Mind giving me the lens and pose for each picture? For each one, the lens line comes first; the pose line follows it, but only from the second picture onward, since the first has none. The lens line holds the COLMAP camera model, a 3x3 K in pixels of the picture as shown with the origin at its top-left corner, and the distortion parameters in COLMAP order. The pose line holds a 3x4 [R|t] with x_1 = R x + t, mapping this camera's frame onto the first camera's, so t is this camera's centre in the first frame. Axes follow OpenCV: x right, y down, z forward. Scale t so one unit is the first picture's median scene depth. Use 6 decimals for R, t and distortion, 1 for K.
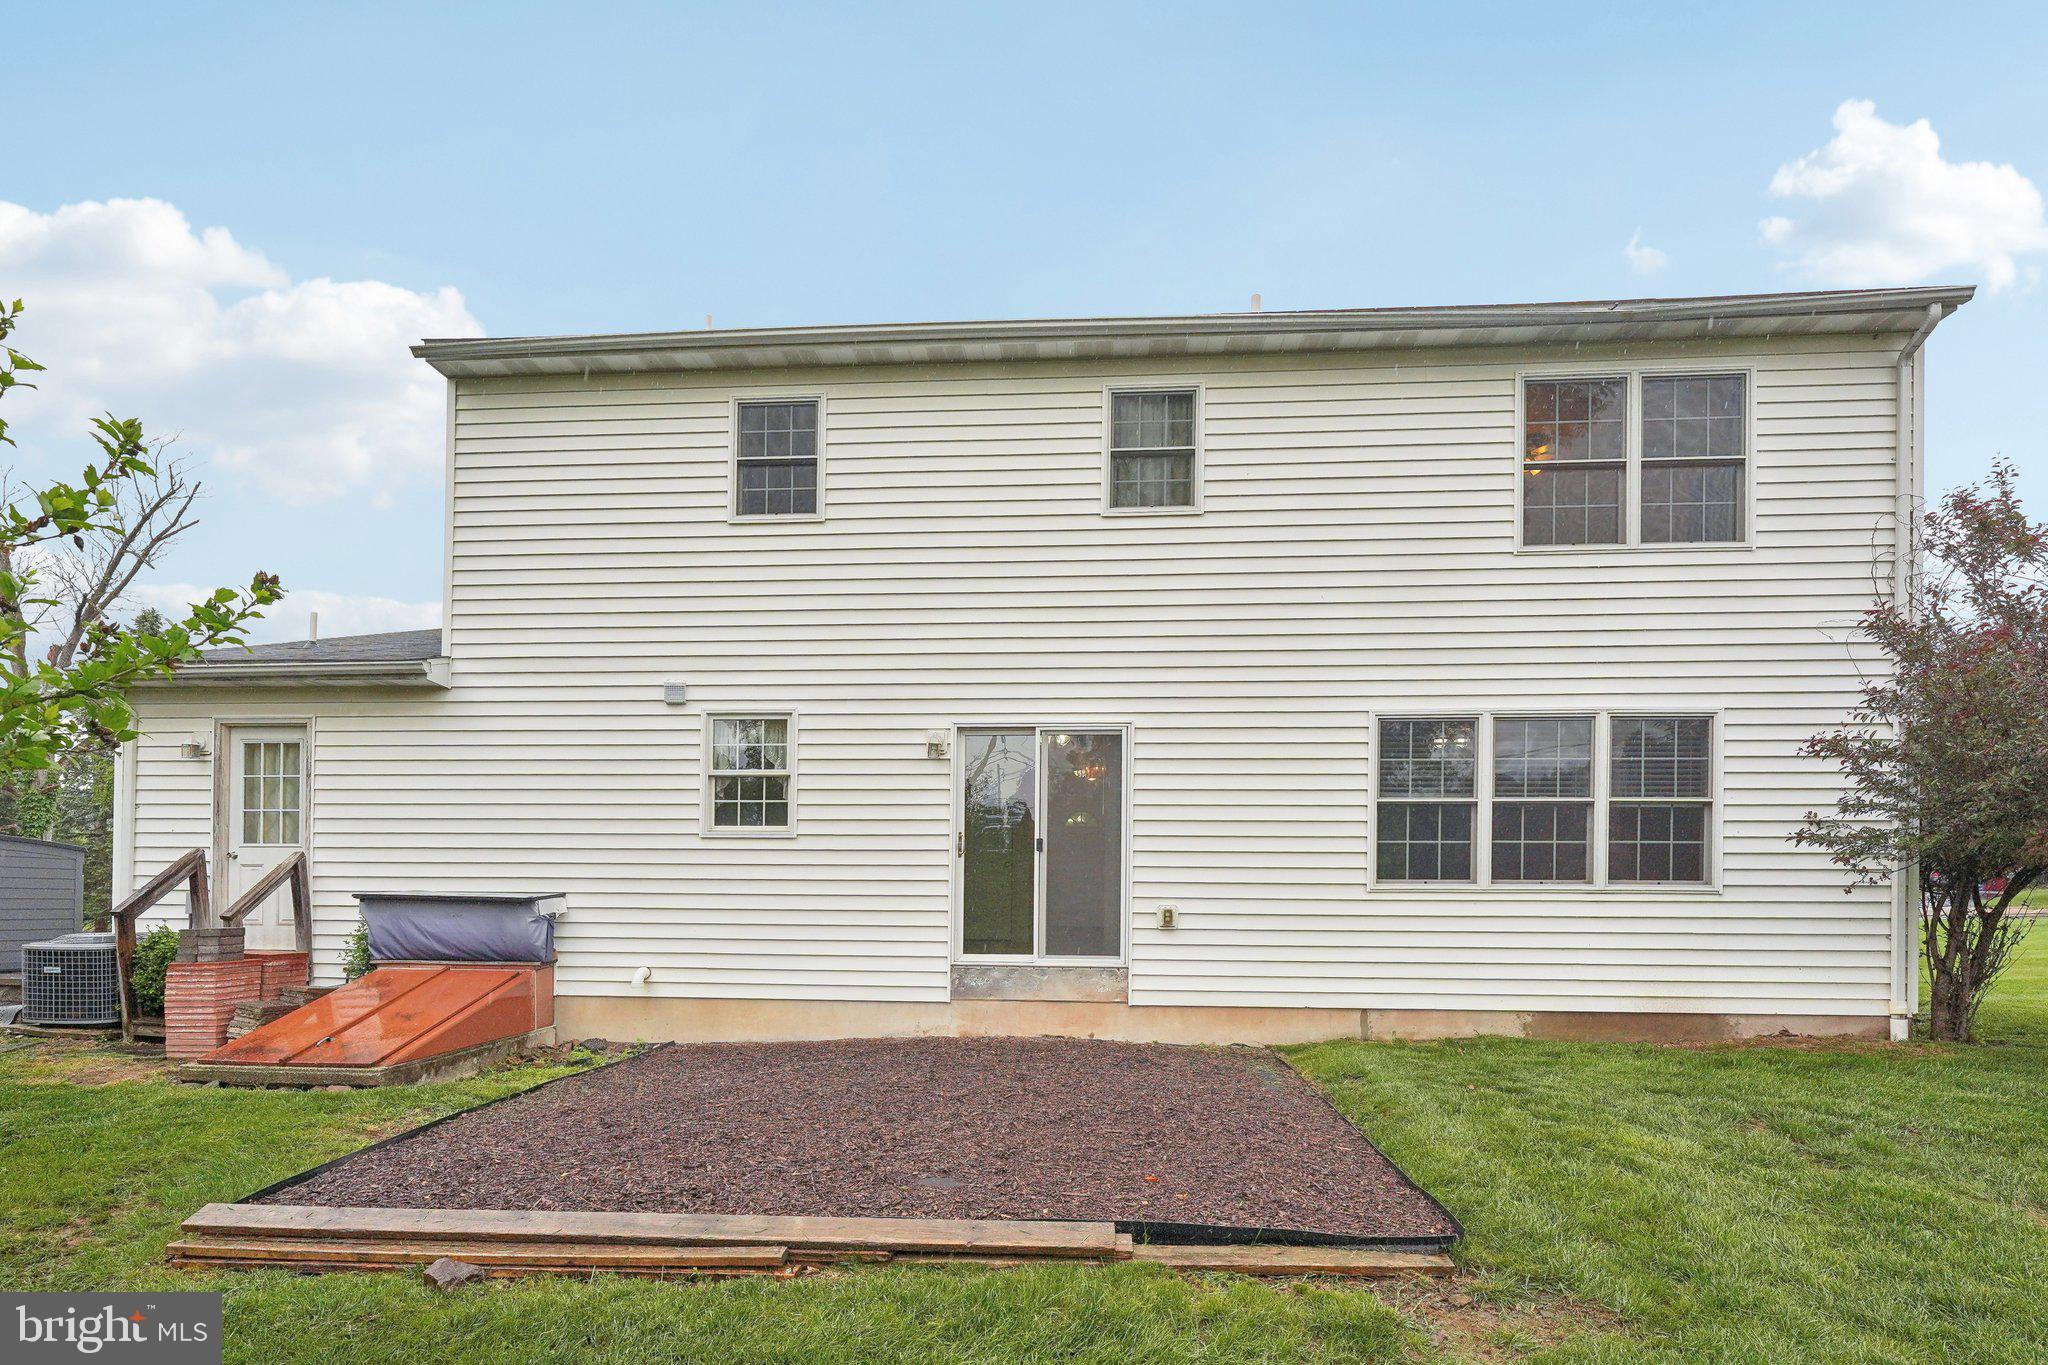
lens RADIAL K [[1136.3, 0, 971.0], [0, 1136.3, 914.4], [0, 0, 1]] dist [0.004067, 0.002191]
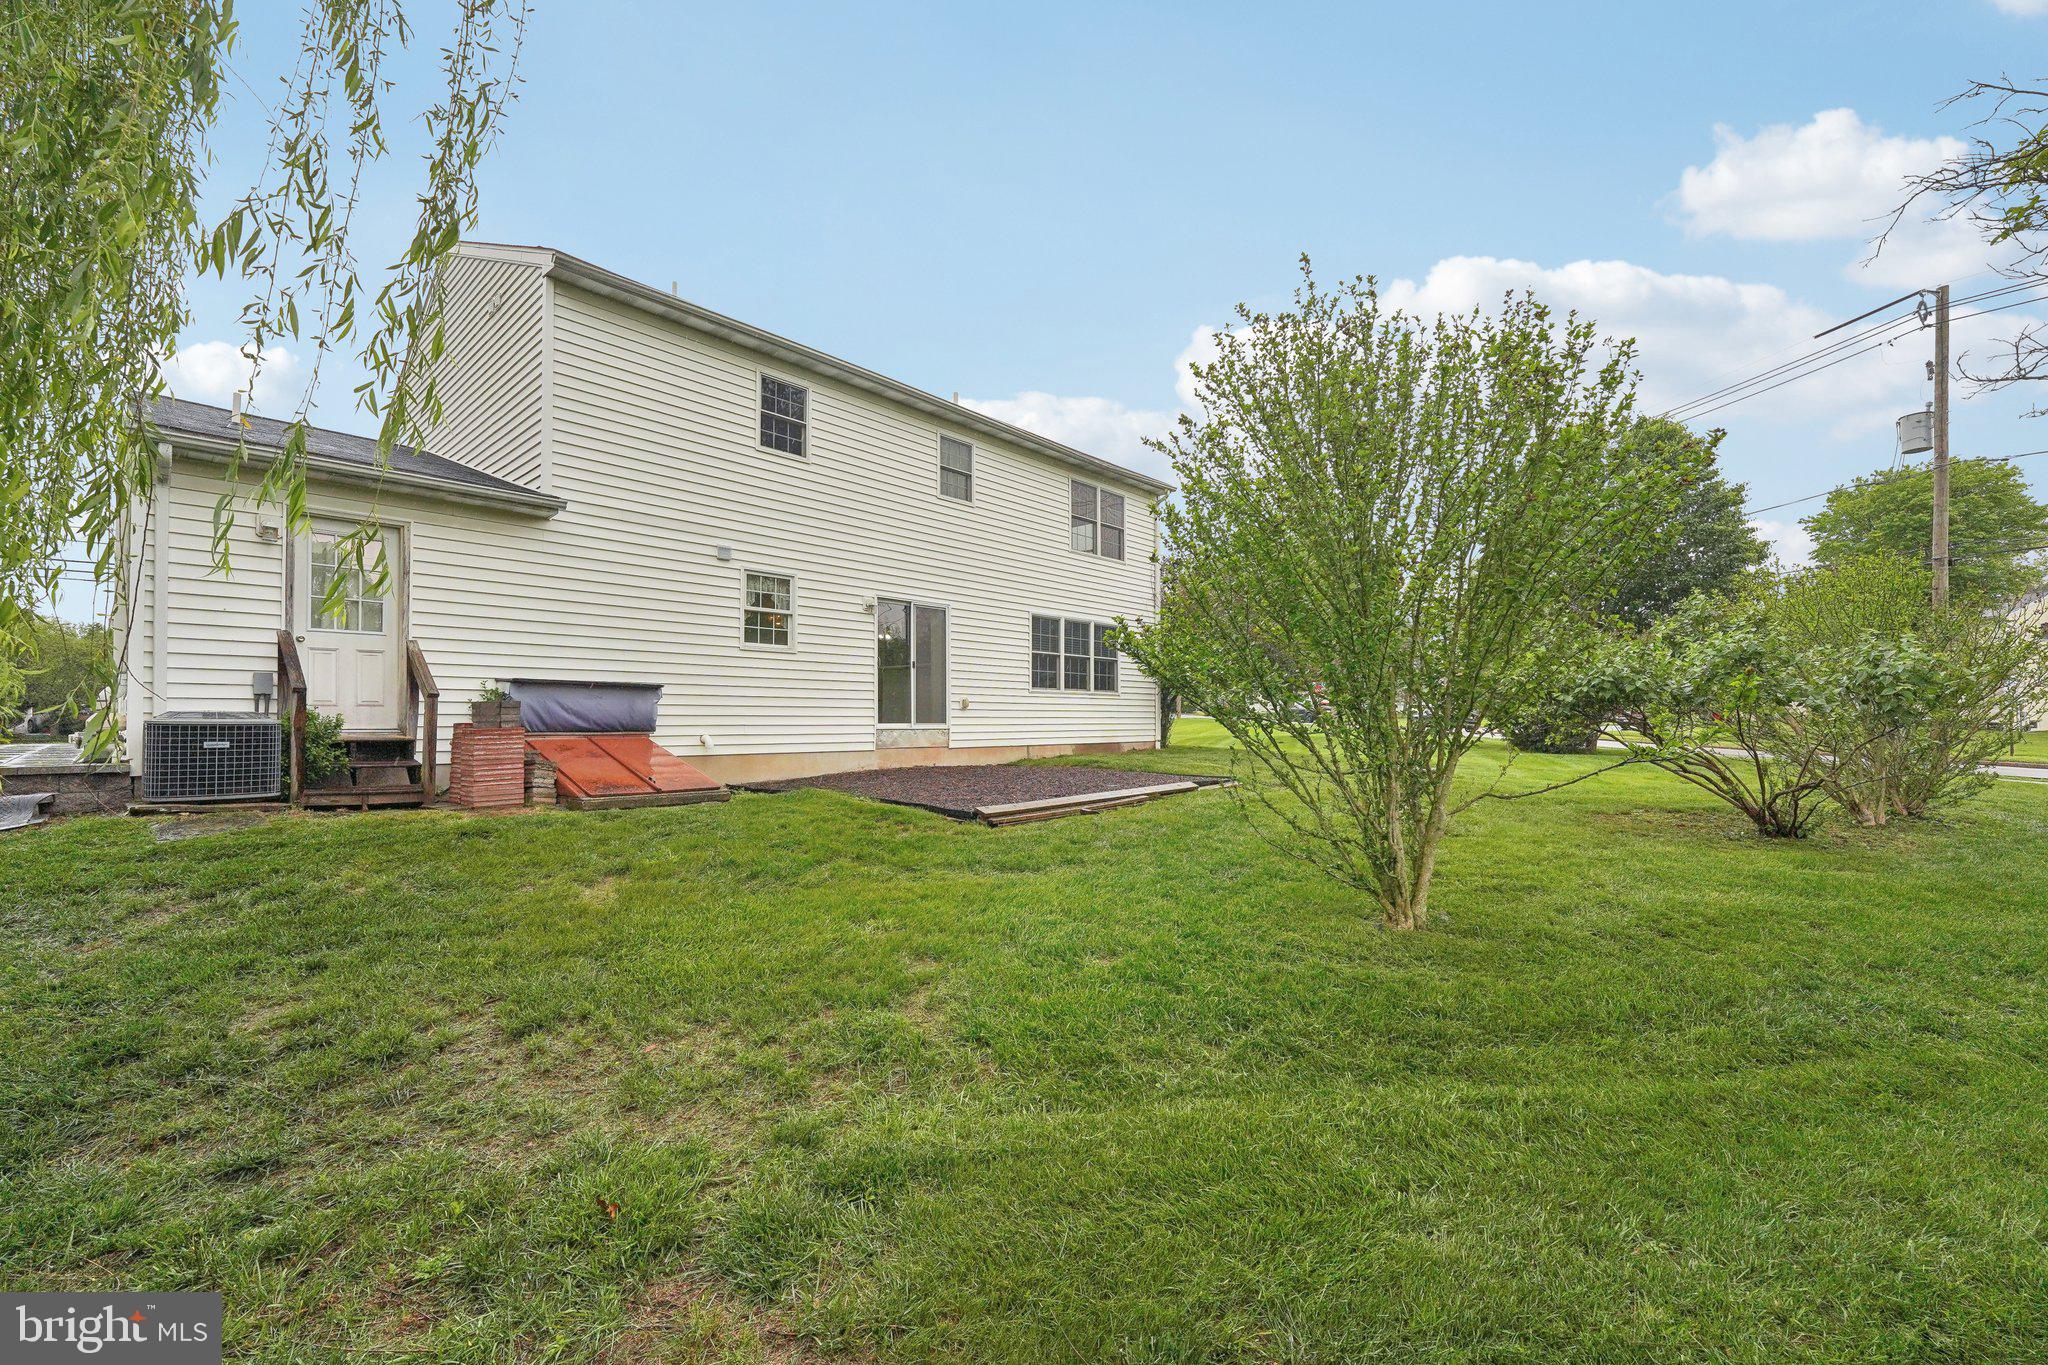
lens RADIAL K [[832.3, 0, 1059.0], [0, 832.3, 719.5], [0, 0, 1]] dist [-0.002487, 0.001064]
pose [[0.598564, -0.005920, 0.801053, -0.898725], [0.010952, 0.999940, -0.000793, 0.033762], [-0.801000, 0.009248, 0.598592, -0.017468]]
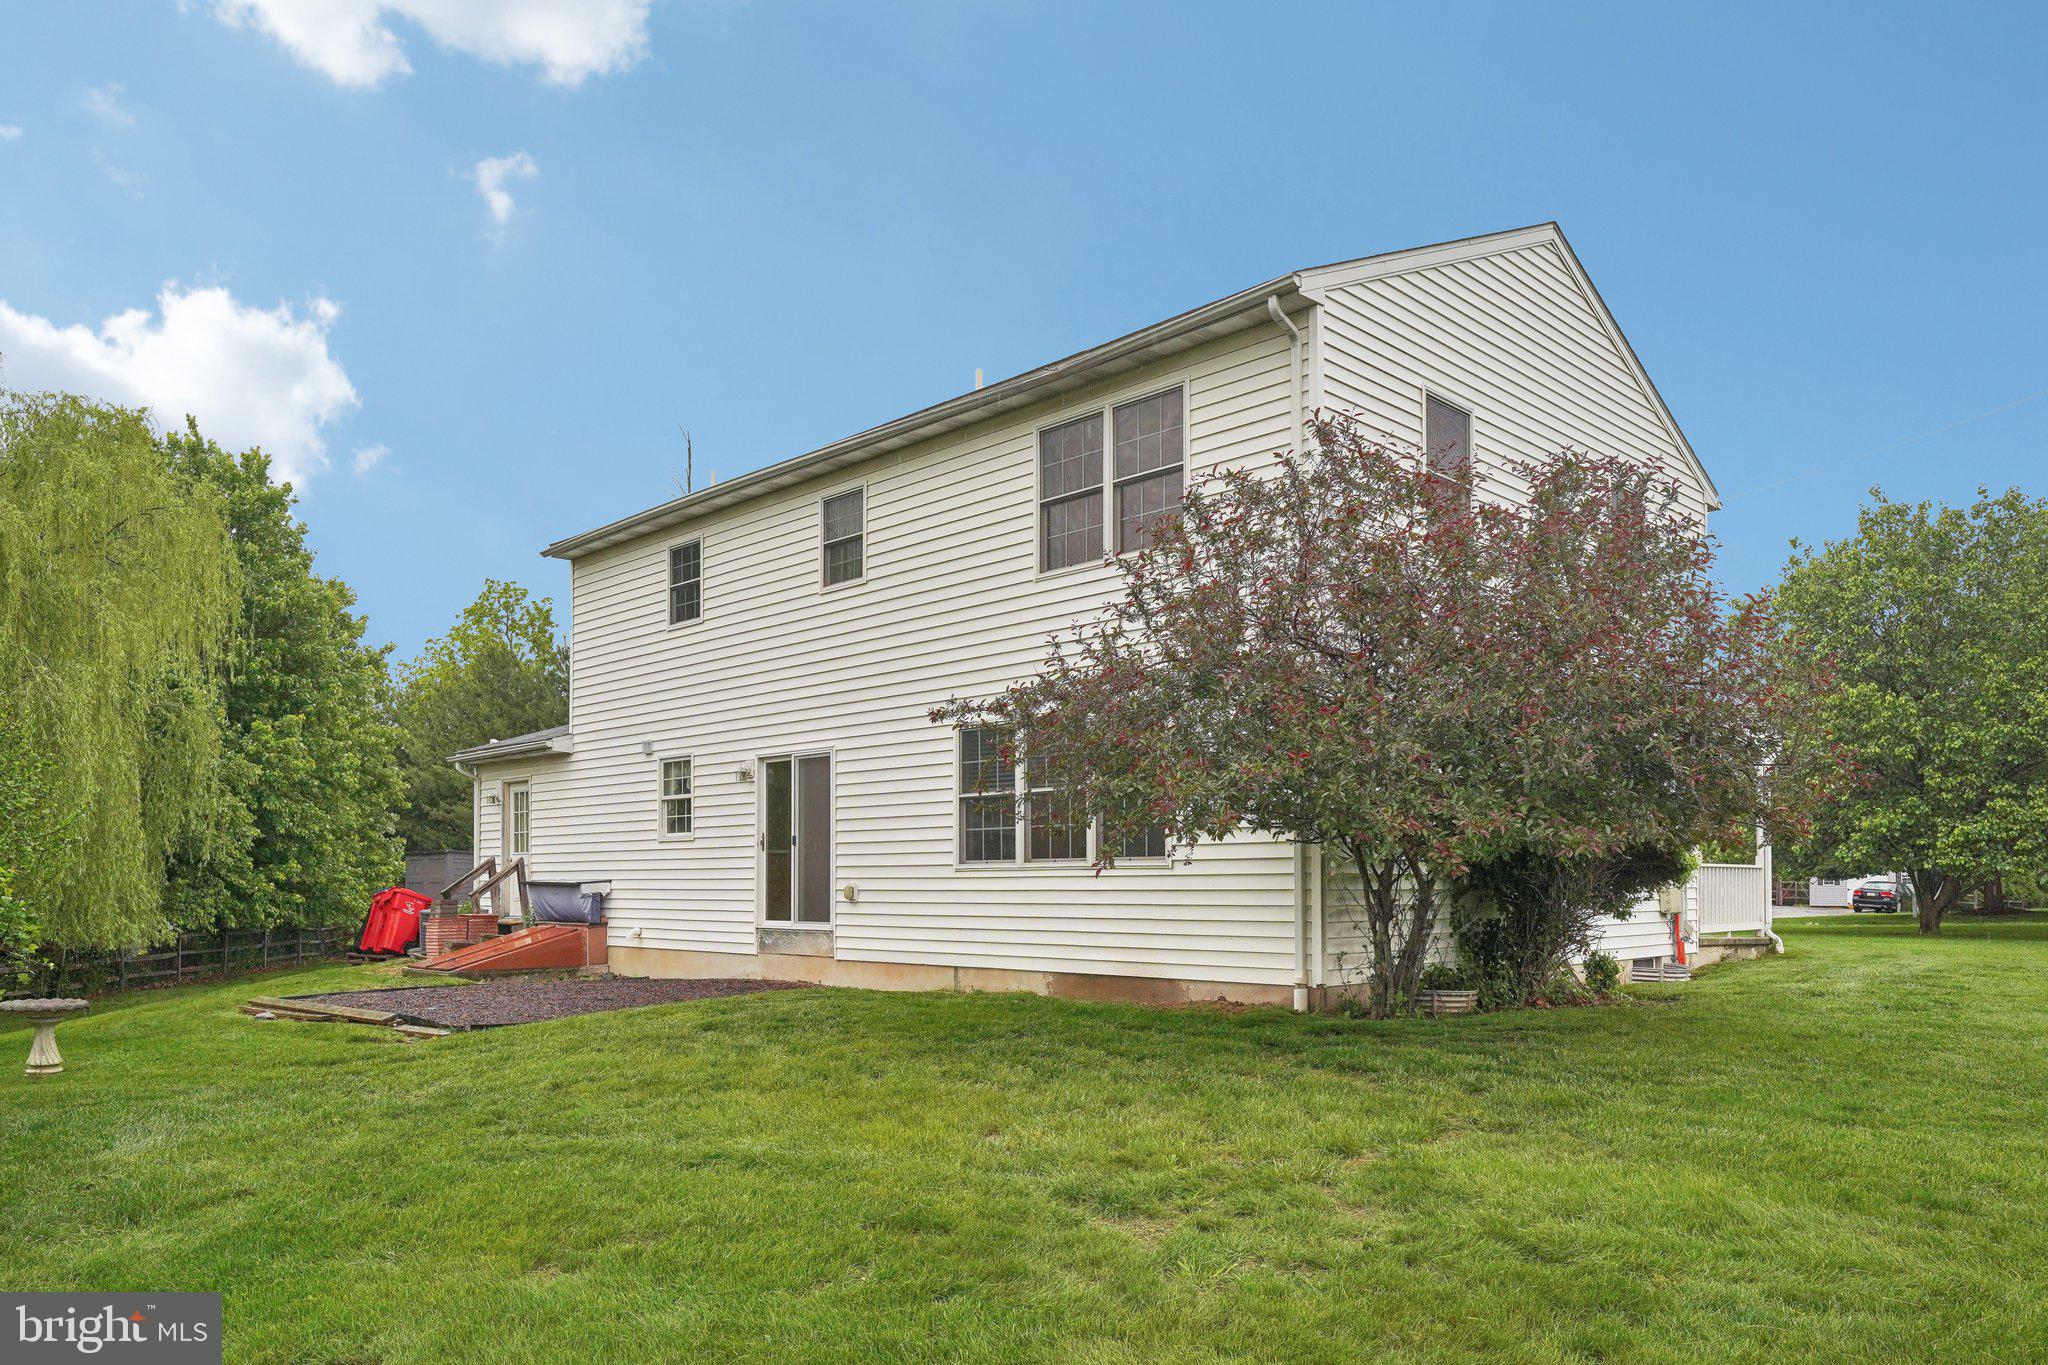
lens RADIAL K [[1406.2, 0, 1027.2], [0, 1406.2, 894.5], [0, 0, 1]] dist [0.000914, 0.001164]
pose [[0.762479, -0.005251, -0.646992, 1.362512], [0.004040, 0.999986, -0.003355, 0.010659], [0.647001, -0.000056, 0.762489, -0.105291]]
